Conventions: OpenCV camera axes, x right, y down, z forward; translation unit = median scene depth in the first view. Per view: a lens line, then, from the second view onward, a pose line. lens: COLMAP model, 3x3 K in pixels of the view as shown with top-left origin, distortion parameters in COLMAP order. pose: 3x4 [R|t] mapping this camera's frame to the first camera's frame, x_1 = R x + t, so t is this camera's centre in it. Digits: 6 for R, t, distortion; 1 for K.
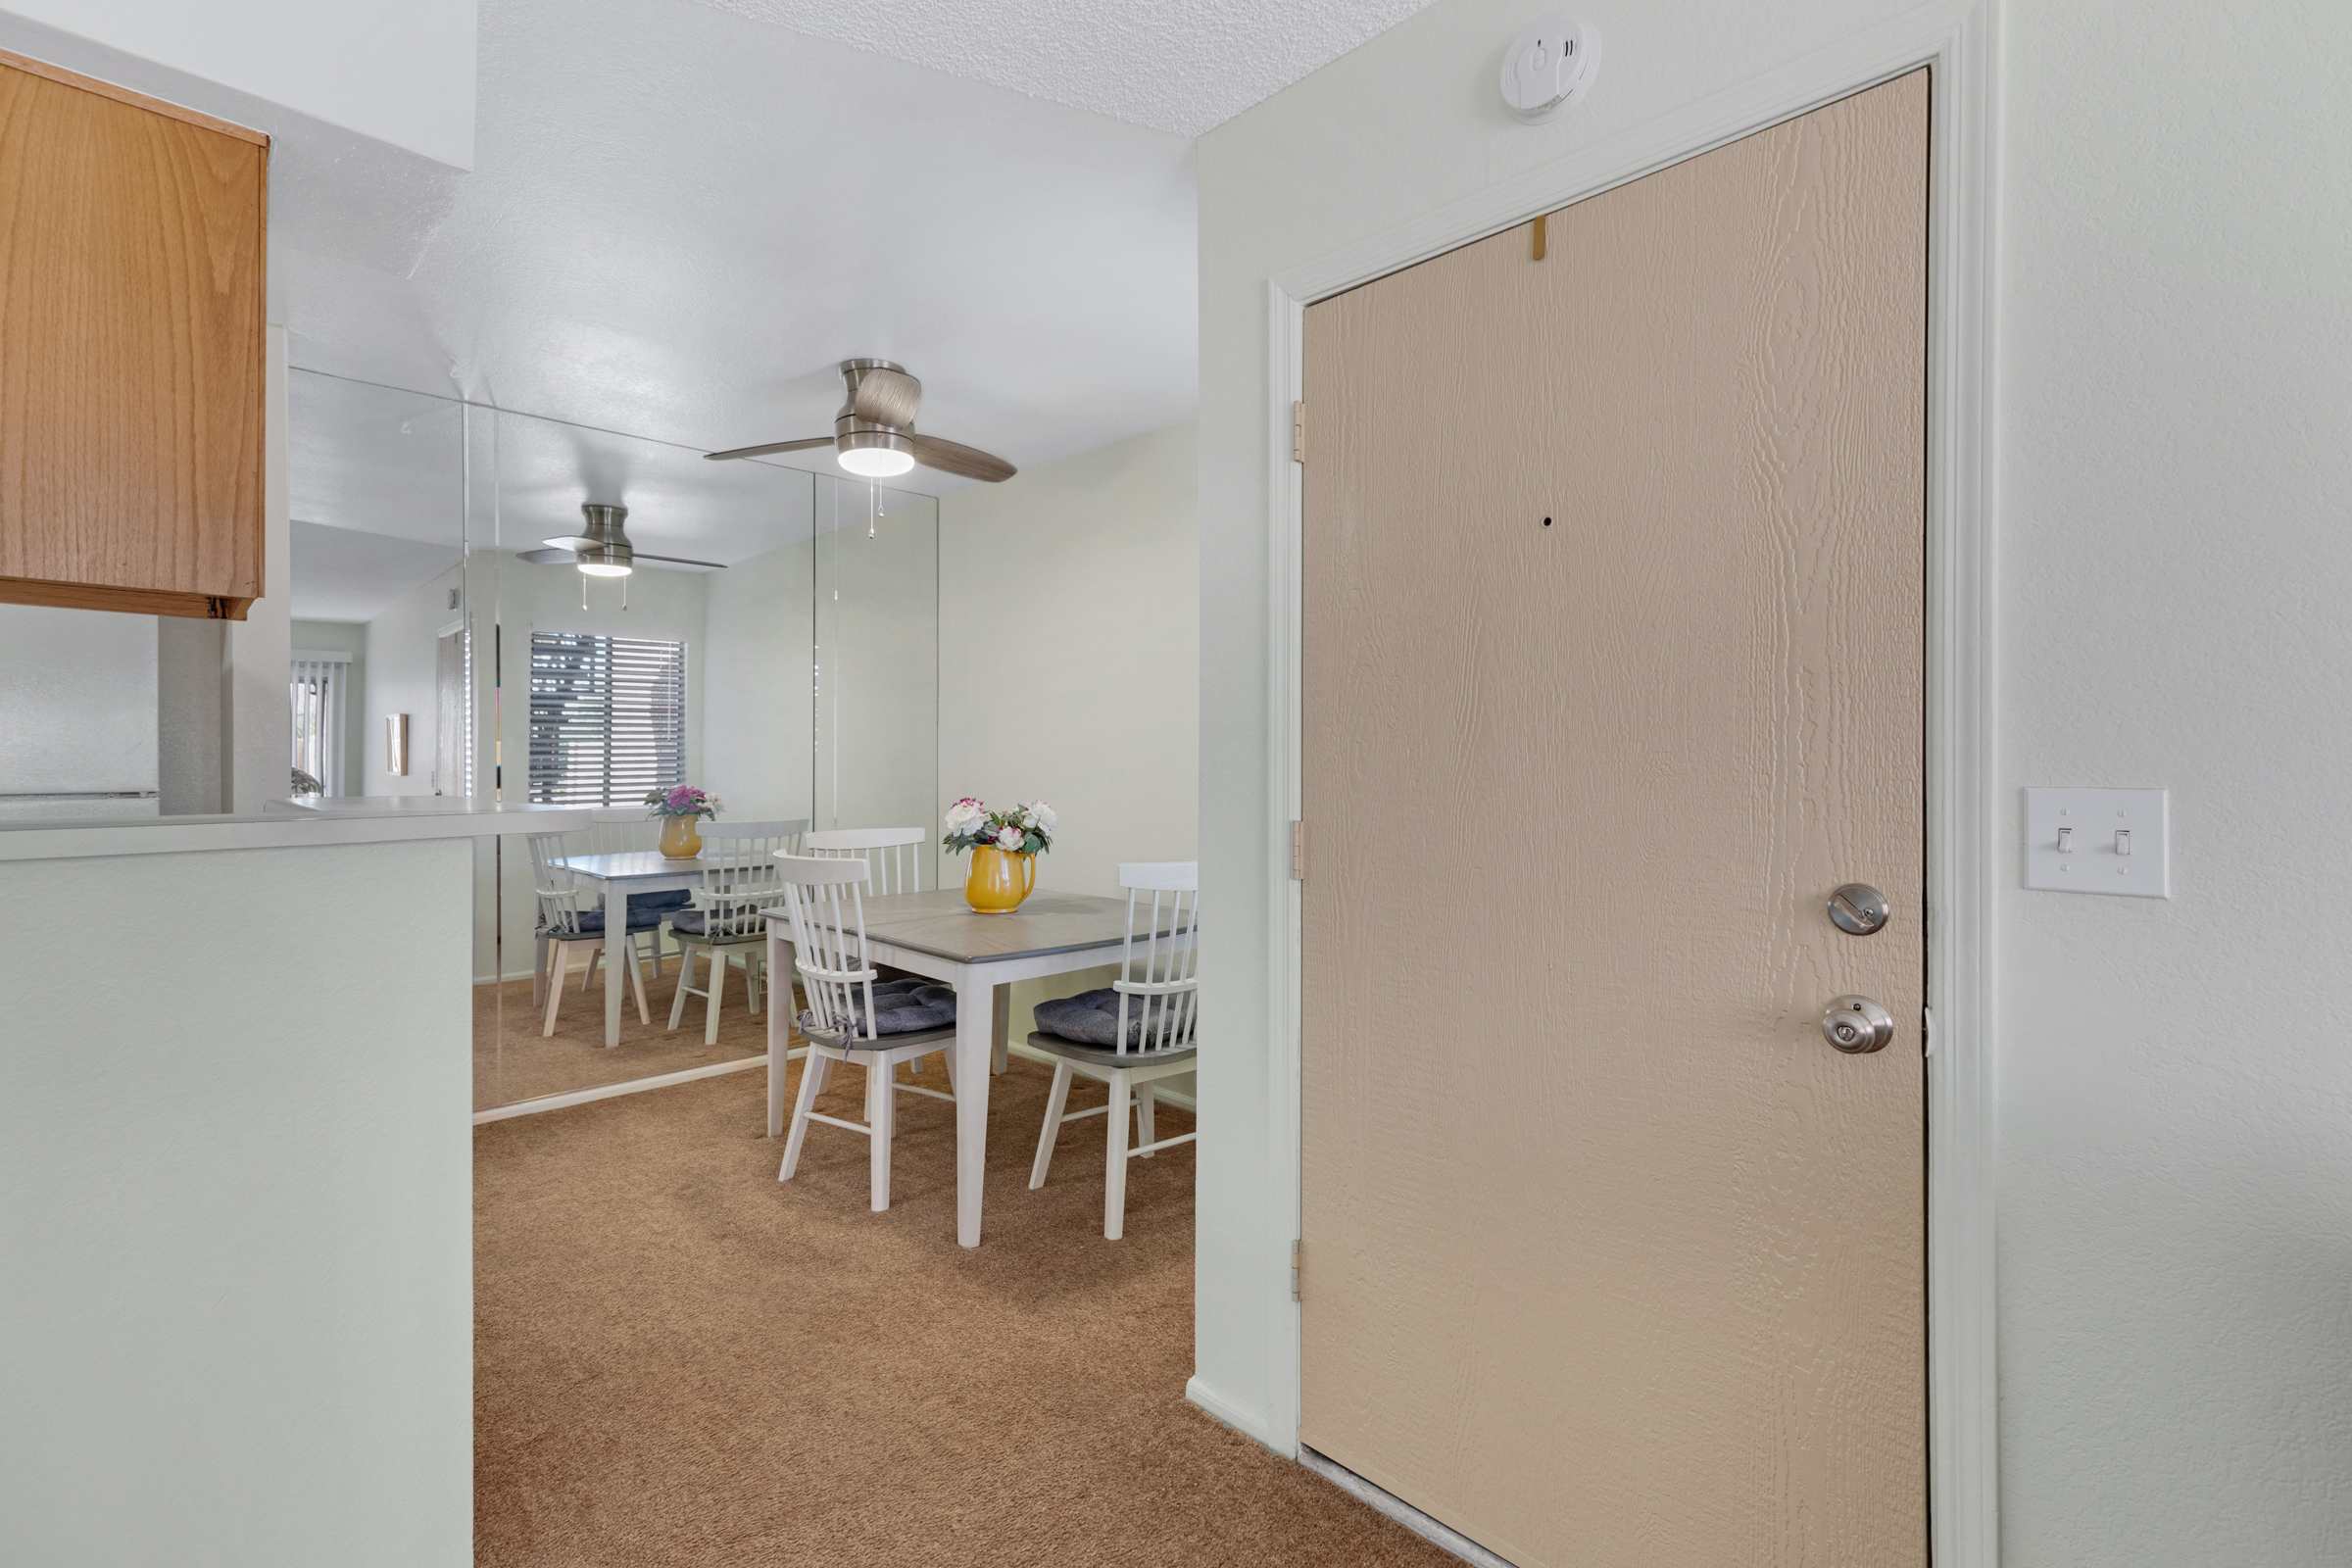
lens RADIAL K [[1083.8, 0, 1182.9], [0, 1083.8, 765.1], [0, 0, 1]] dist [0.015067, -0.000013]
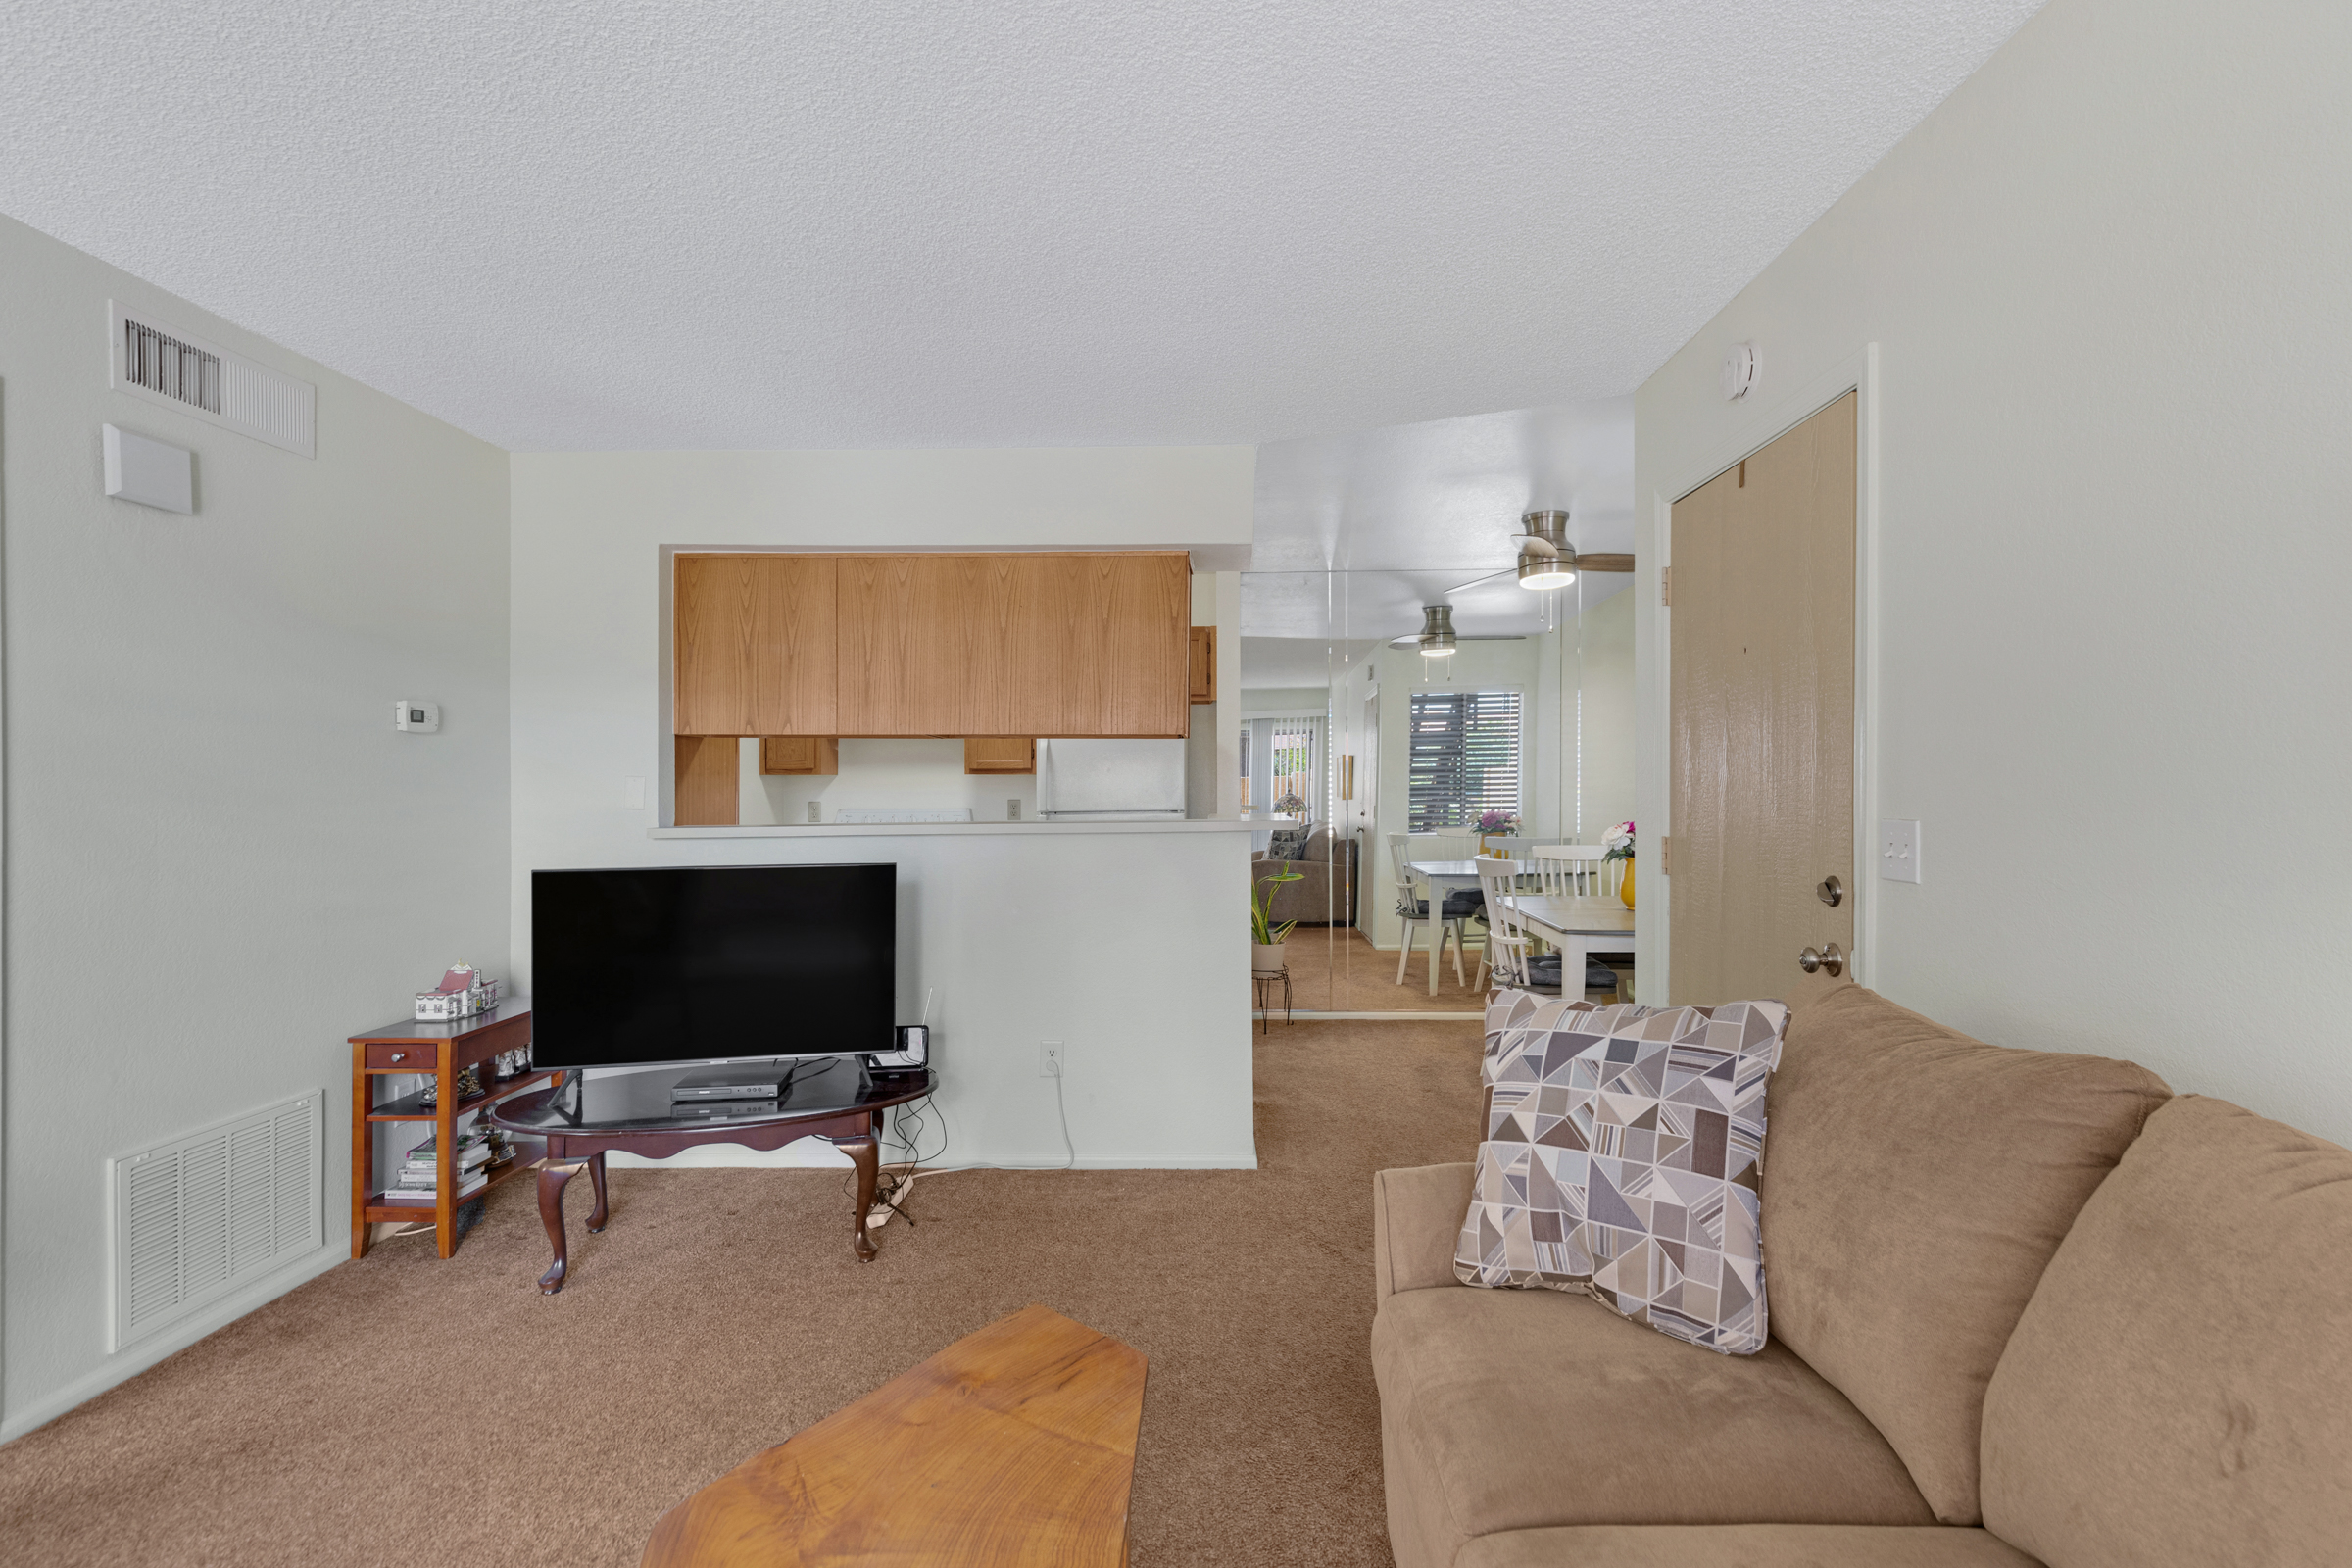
lens RADIAL K [[1141.4, 0, 1176.0], [0, 1141.4, 784.0], [0, 0, 1]] dist [0.000734, 0.000132]
pose [[0.684625, -0.007805, -0.728854, 0.440268], [0.005337, 0.999970, -0.005695, -0.010561], [0.728876, 0.000009, 0.684646, -0.340221]]
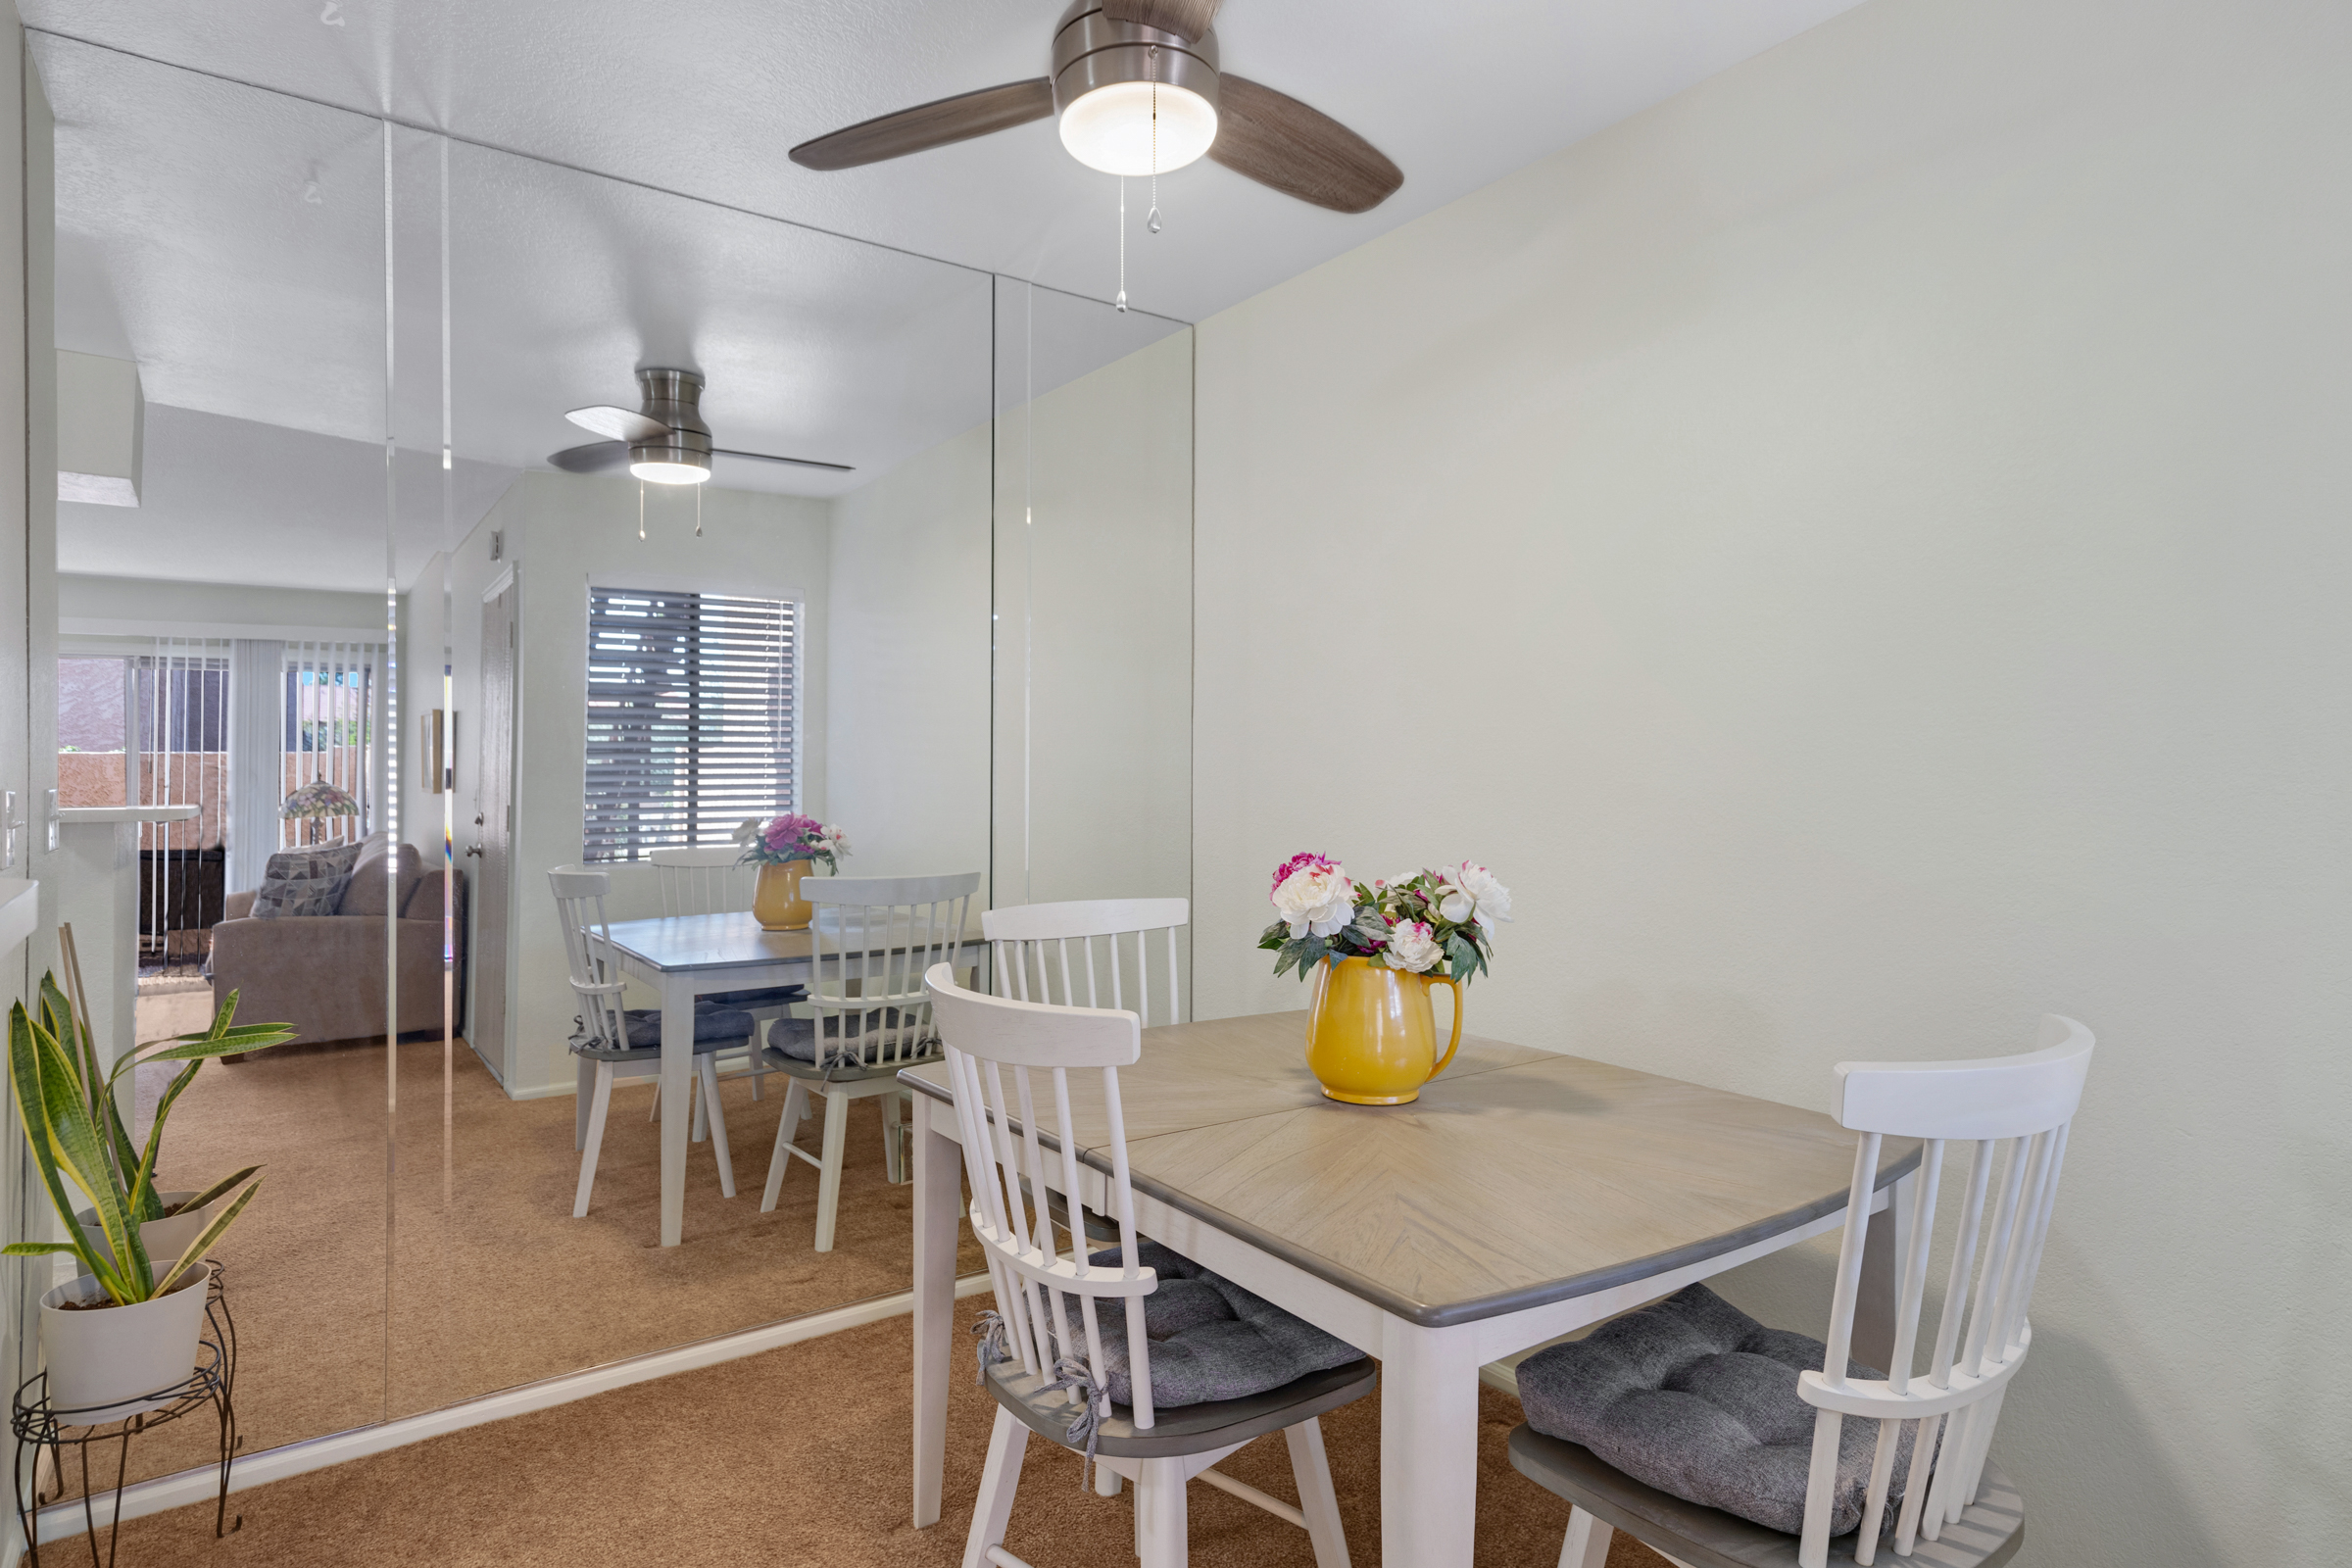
lens RADIAL K [[1361.7, 0, 1179.1], [0, 1361.7, 790.3], [0, 0, 1]] dist [0.033890, 0.000168]
pose [[0.984823, 0.003434, -0.173525, -0.153500], [-0.002224, 0.999972, 0.007166, -0.002097], [0.173545, -0.006672, 0.984803, 0.403769]]
